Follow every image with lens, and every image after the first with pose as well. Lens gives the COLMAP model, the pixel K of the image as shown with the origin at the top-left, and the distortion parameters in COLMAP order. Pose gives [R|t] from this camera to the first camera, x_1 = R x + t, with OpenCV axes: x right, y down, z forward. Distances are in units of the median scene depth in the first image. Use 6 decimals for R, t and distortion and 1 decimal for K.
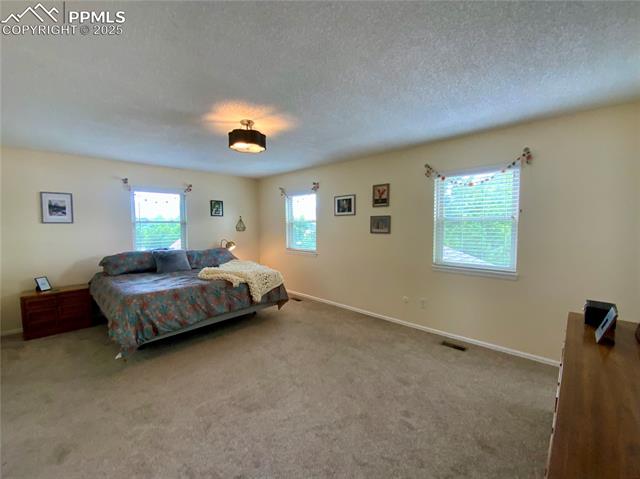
lens RADIAL K [[256.1, 0, 305.2], [0, 256.1, 224.3], [0, 0, 1]] dist [0.009861, -0.002902]
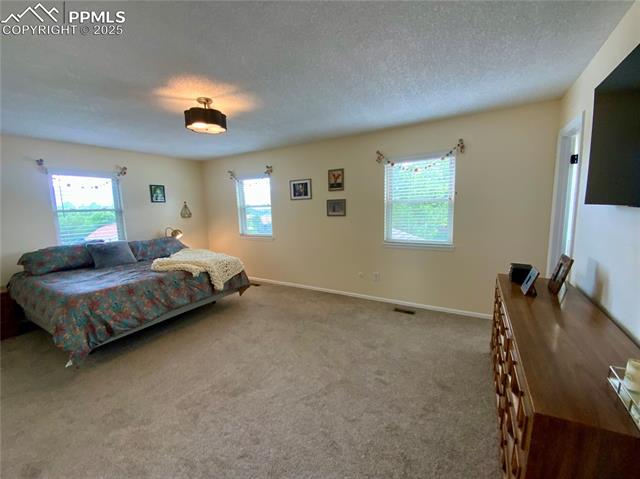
lens RADIAL K [[256.1, 0, 297.6], [0, 256.1, 223.5], [0, 0, 1]] dist [0.009861, -0.002902]
pose [[0.976834, -0.036703, 0.210825, -0.109442], [0.024084, 0.997778, 0.062118, -0.003307], [-0.212637, -0.055602, 0.975548, -0.000654]]
